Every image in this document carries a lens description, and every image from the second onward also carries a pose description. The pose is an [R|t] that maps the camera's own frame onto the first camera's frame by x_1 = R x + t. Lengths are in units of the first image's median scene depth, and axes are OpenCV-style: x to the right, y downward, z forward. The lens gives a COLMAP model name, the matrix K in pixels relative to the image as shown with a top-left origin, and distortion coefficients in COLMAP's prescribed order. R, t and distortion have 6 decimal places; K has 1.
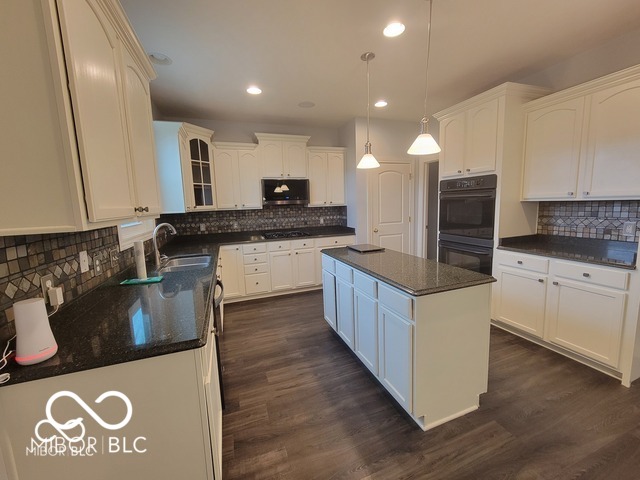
lens RADIAL K [[262.1, 0, 318.7], [0, 262.1, 236.0], [0, 0, 1]] dist [-0.000253, 0.000020]
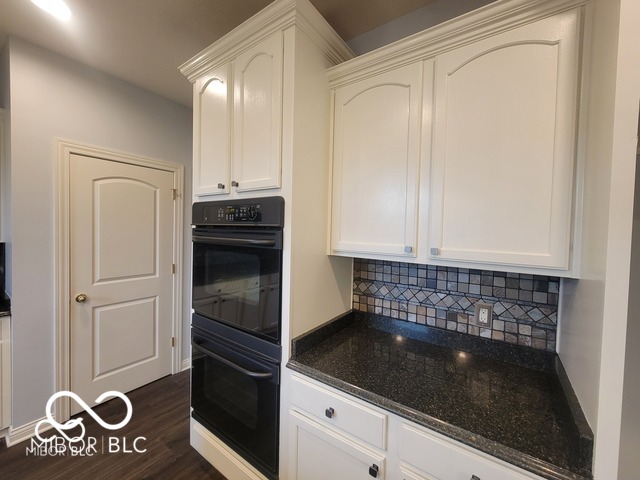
lens RADIAL K [[262.1, 0, 318.7], [0, 262.1, 236.0], [0, 0, 1]] dist [-0.000253, 0.000020]
pose [[0.819228, 0.036121, 0.572329, 0.464319], [0.022568, 0.995210, -0.095114, -0.122358], [-0.573023, 0.090837, 0.814490, 0.594520]]
